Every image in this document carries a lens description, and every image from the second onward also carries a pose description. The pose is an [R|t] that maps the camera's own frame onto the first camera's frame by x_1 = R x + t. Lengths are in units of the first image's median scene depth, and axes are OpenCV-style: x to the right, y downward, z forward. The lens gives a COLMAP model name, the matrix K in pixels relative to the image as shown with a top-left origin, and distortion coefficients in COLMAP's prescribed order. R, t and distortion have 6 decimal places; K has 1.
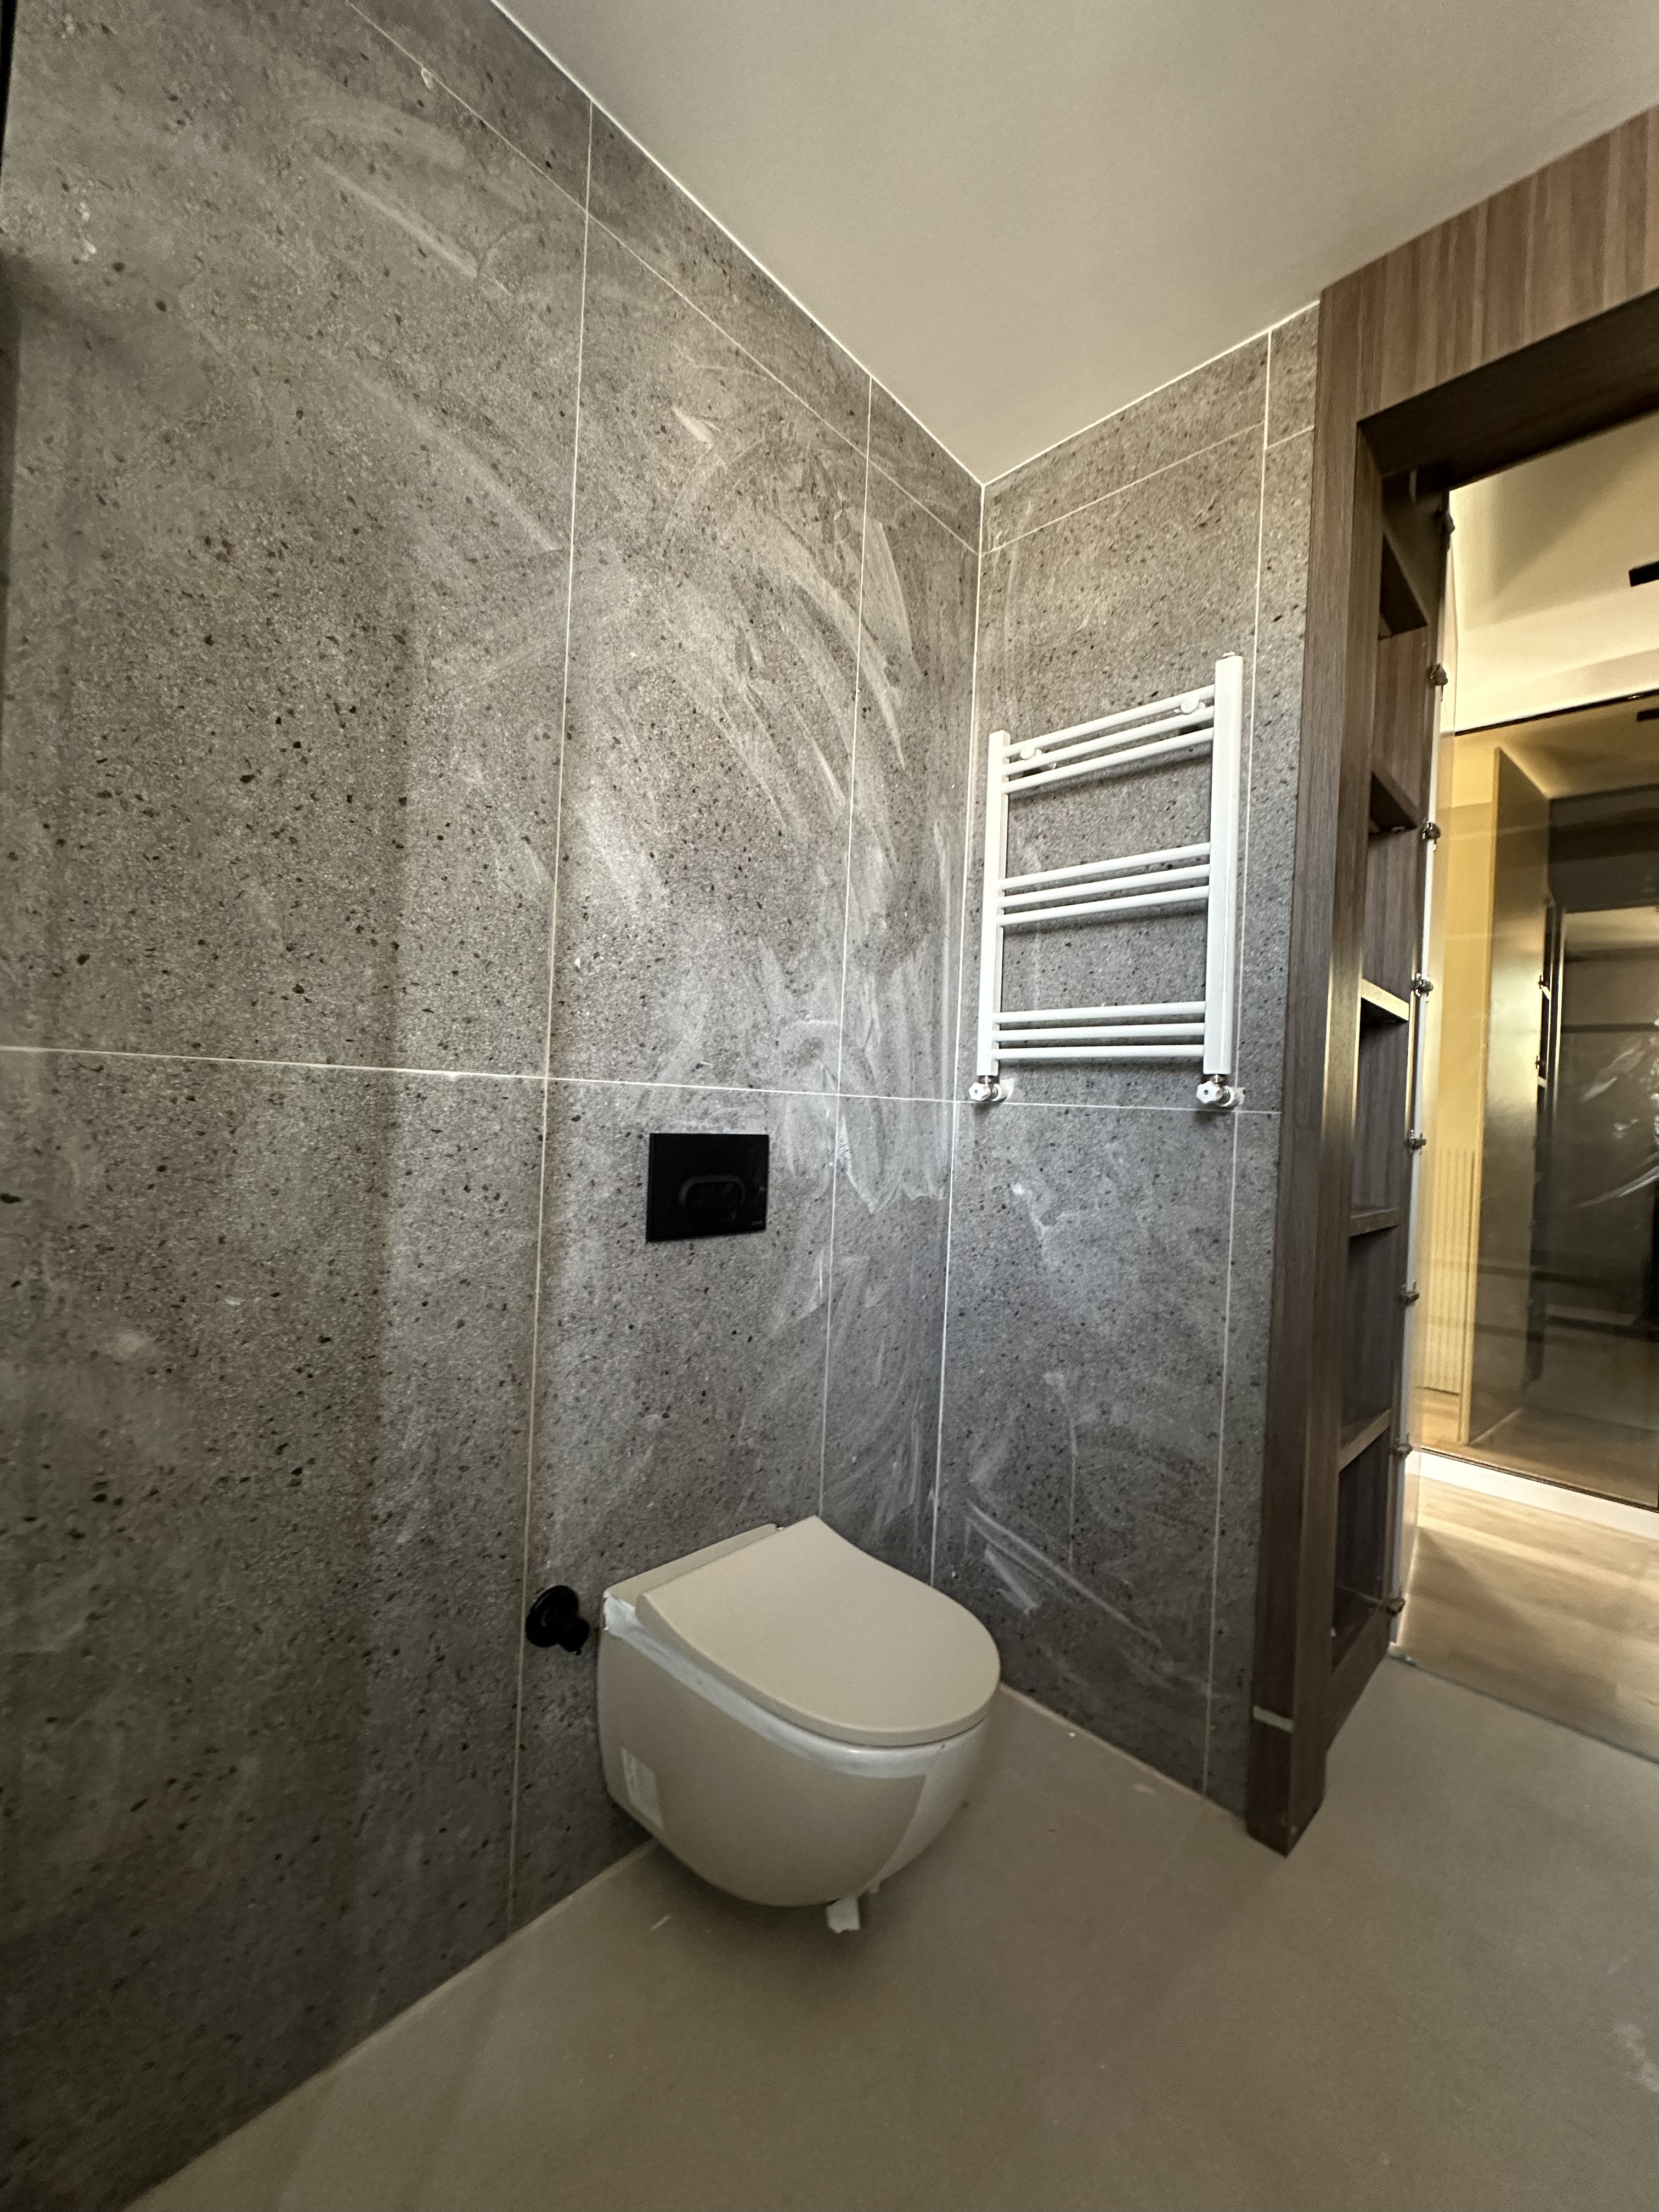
lens RADIAL K [[880.9, 0, 830.9], [0, 880.9, 1105.0], [0, 0, 1]] dist [-0.004177, -0.000073]
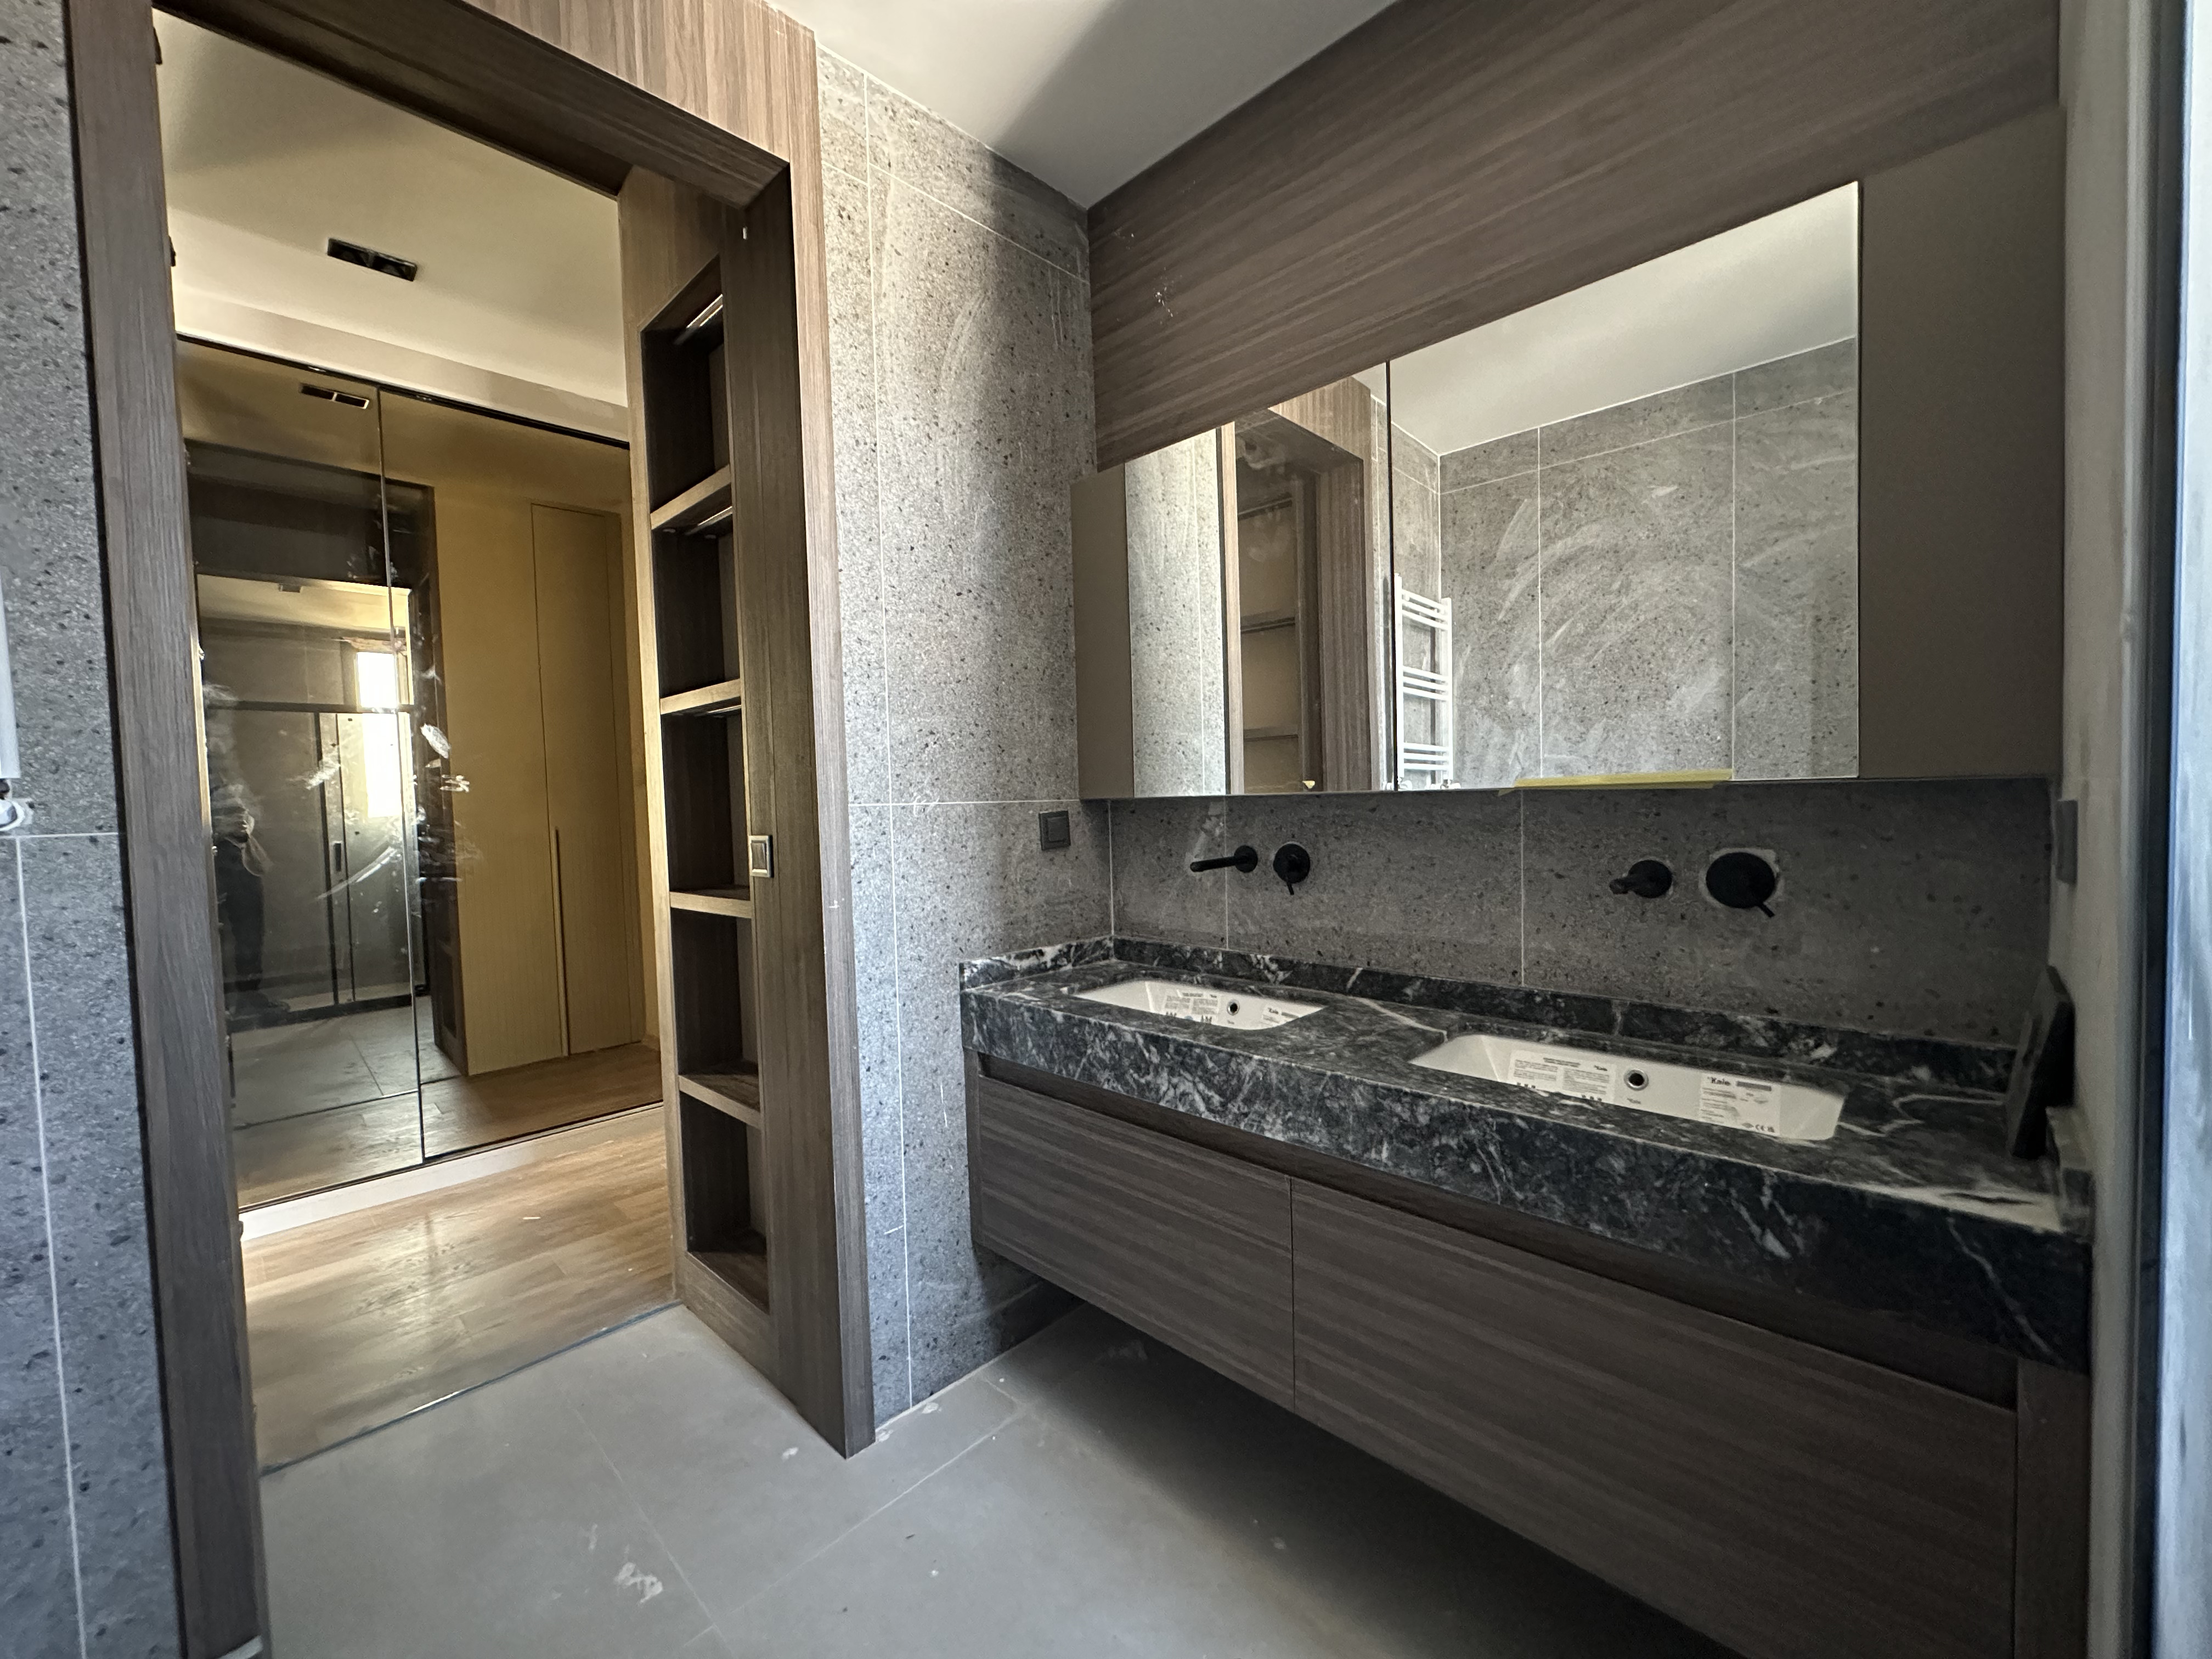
lens RADIAL K [[880.9, 0, 1107.5], [0, 880.9, 835.4], [0, 0, 1]] dist [-0.004177, -0.000073]
pose [[-0.003724, -0.086167, 0.996274, -0.146930], [0.023403, 0.996000, 0.086231, -0.027783], [-0.999719, 0.023637, -0.001693, 0.224665]]
